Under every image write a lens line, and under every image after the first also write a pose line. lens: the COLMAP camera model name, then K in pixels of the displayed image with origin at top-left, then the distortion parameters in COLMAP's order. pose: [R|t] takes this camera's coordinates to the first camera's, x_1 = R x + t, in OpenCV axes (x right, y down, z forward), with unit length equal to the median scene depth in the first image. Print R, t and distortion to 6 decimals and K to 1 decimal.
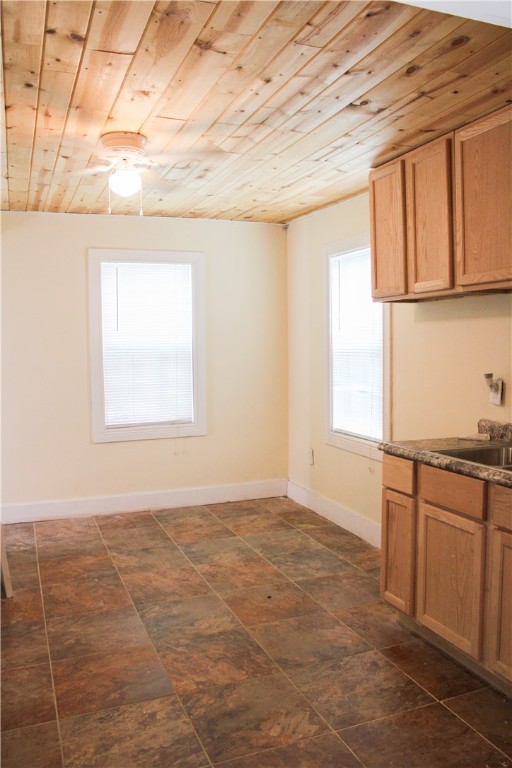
lens RADIAL K [[636.8, 0, 280.8], [0, 636.8, 386.4], [0, 0, 1]] dist [-0.170429, 0.142022]
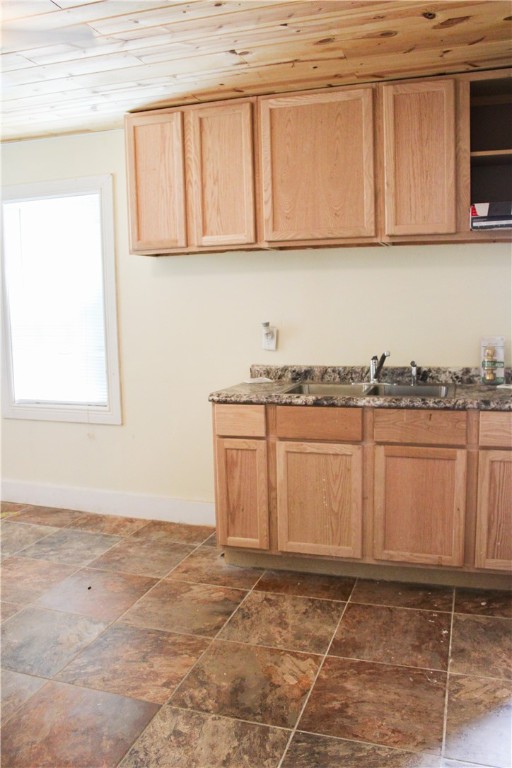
lens RADIAL K [[636.8, 0, 280.8], [0, 636.8, 386.4], [0, 0, 1]] dist [-0.170429, 0.142022]
pose [[0.642440, -0.108548, 0.758610, -0.563106], [0.066255, 0.994078, 0.086131, -0.003383], [-0.763467, -0.005072, 0.645827, 0.274127]]
